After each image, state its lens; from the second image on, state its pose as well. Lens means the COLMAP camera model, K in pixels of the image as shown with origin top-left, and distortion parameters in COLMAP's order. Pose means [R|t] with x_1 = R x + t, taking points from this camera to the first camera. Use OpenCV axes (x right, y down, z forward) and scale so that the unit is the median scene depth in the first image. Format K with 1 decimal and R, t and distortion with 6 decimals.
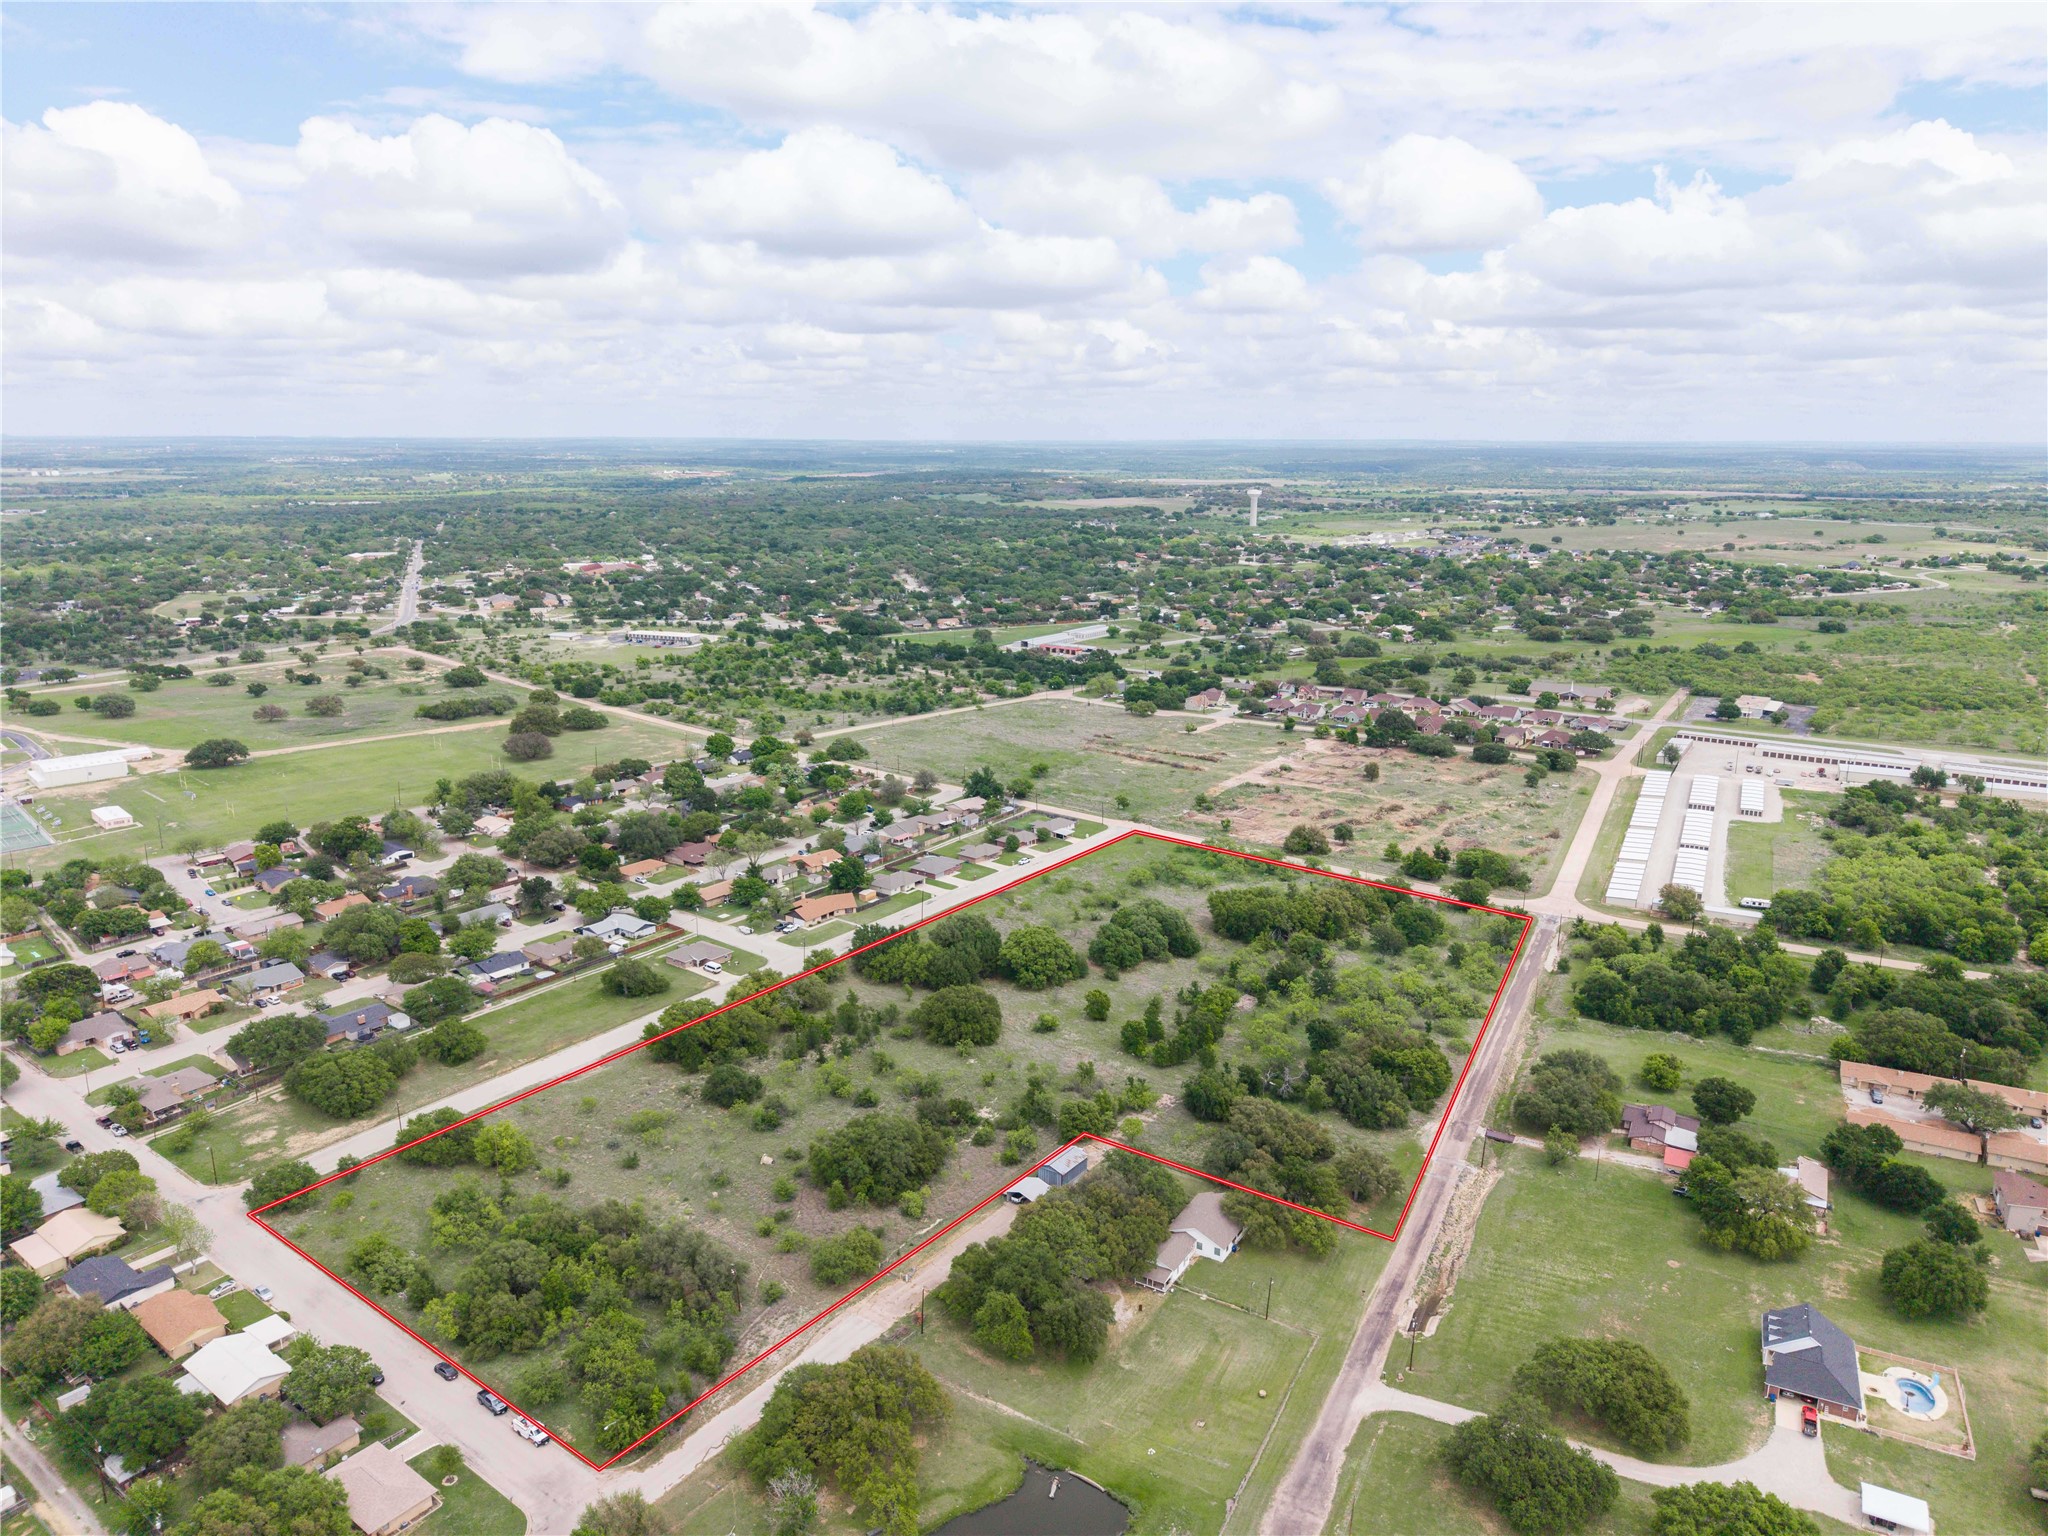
lens RADIAL K [[1362.9, 0, 1024.0], [0, 1362.9, 768.0], [0, 0, 1]] dist [0.012258, -0.009527]
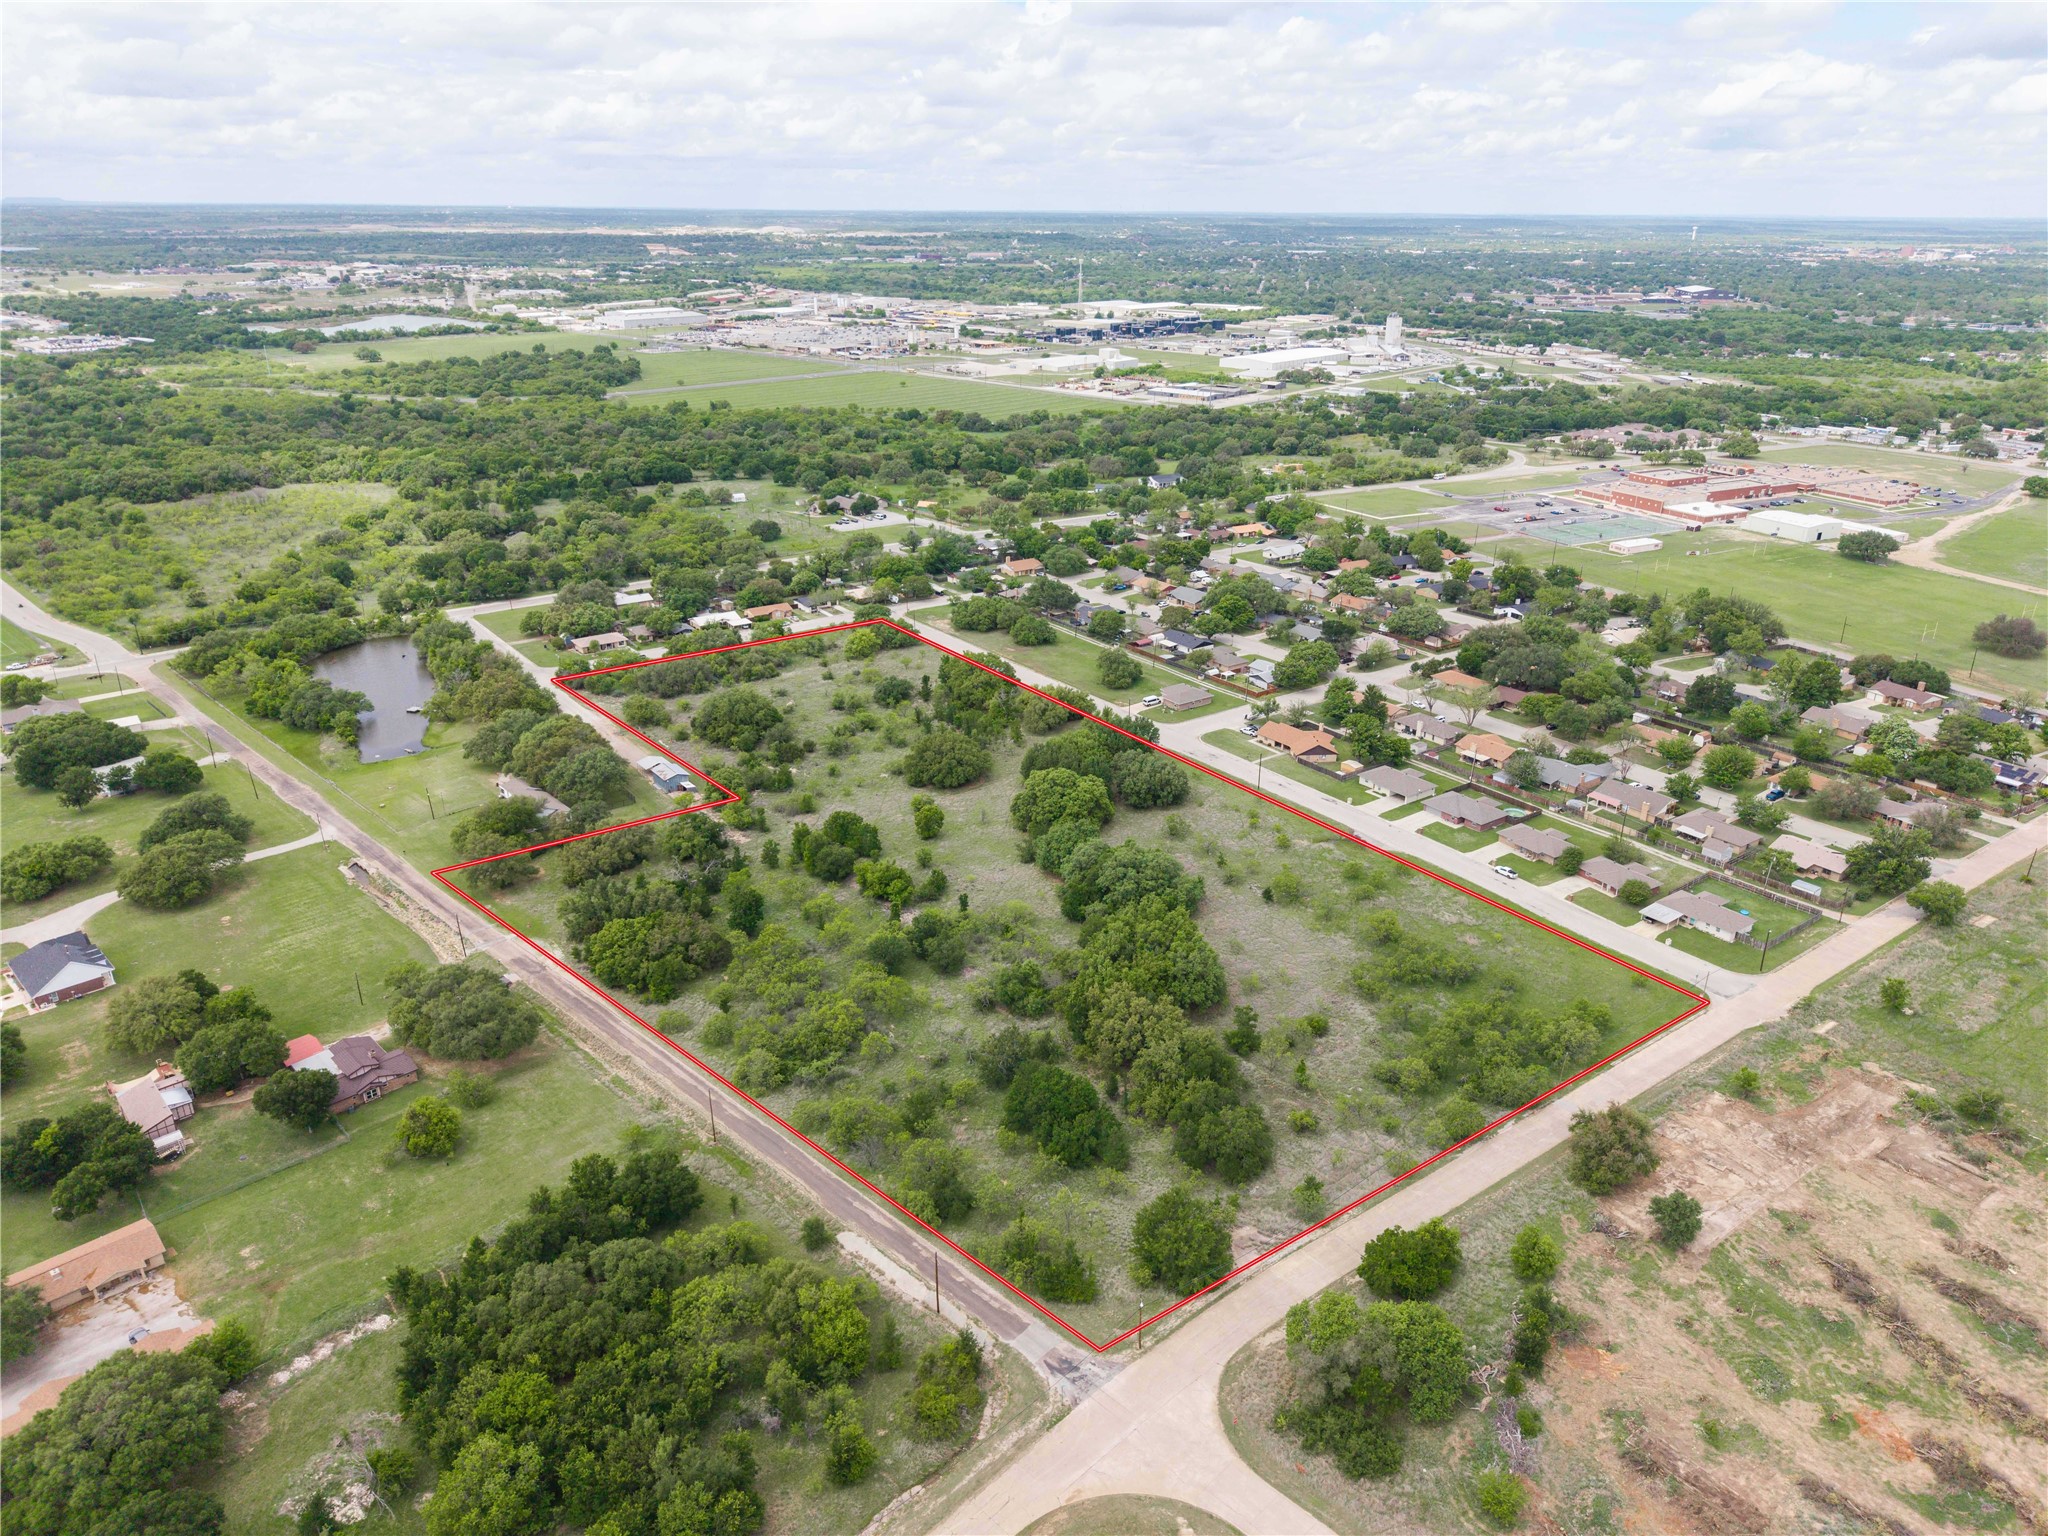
lens RADIAL K [[1367.6, 0, 1026.4], [0, 1367.6, 778.0], [0, 0, 1]] dist [0.010509, -0.006591]
pose [[-0.292240, 0.364589, -0.884121, 1.104343], [-0.232419, 0.869687, 0.435461, -0.349527], [0.927673, 0.332746, -0.169420, 1.602395]]
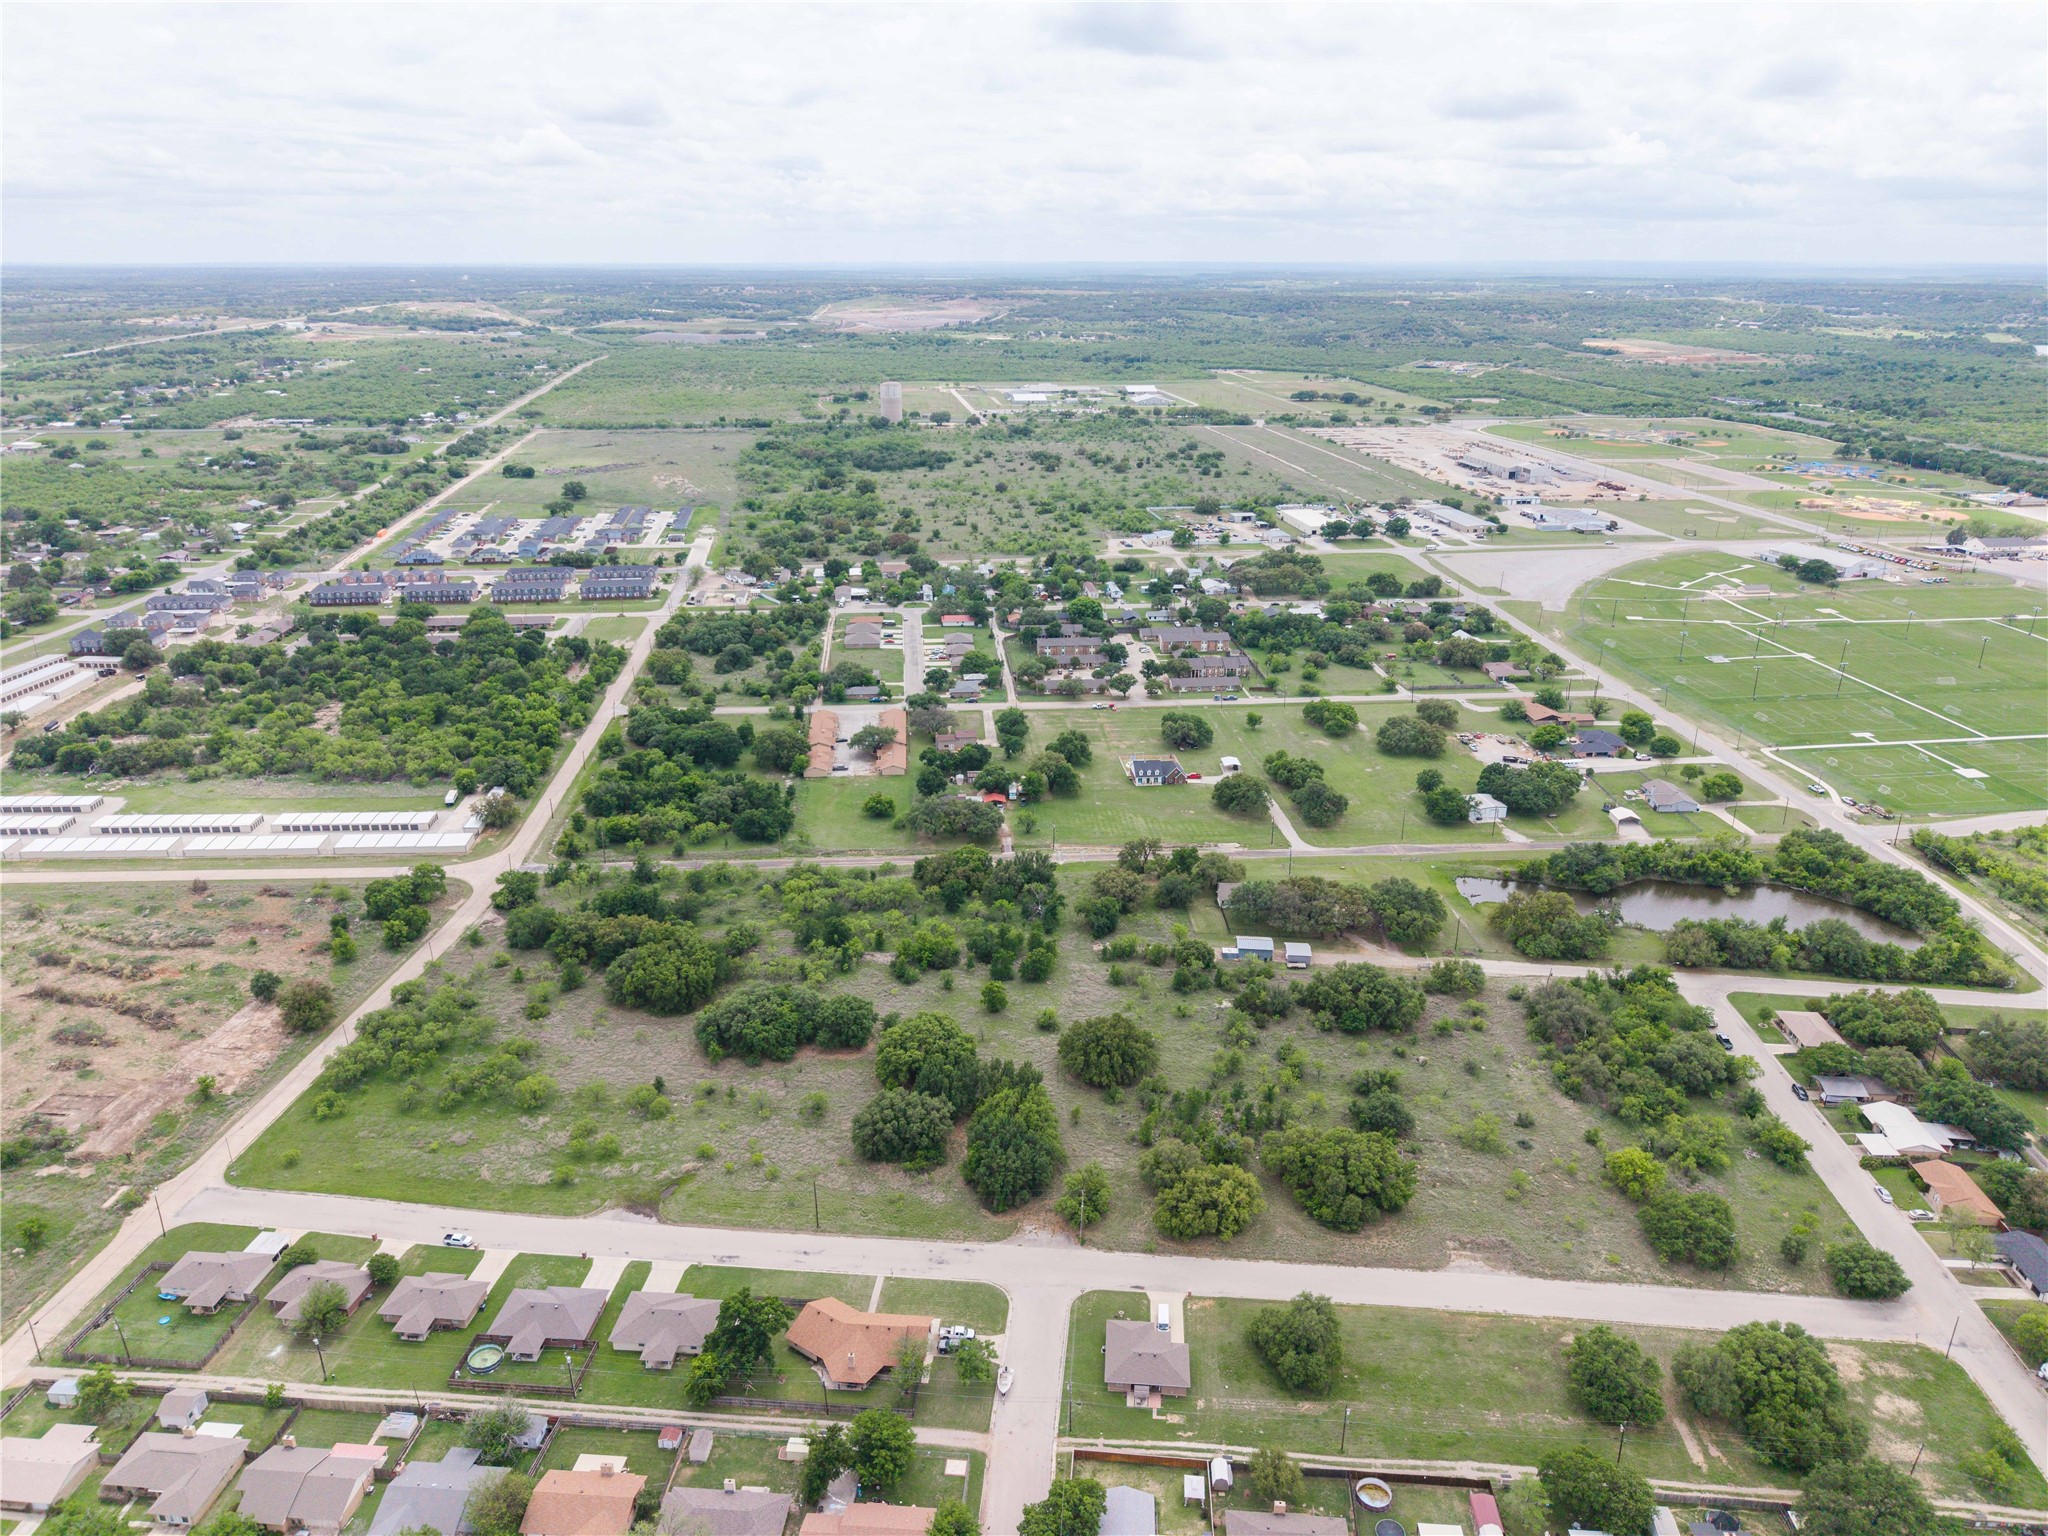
lens RADIAL K [[1350.8, 0, 1020.9], [0, 1350.8, 816.6], [0, 0, 1]] dist [0.007714, 0.000569]
pose [[-0.540494, -0.323097, 0.776836, -0.862309], [0.195582, 0.849779, 0.489514, -0.519938], [-0.818299, 0.416514, -0.396109, 1.737176]]
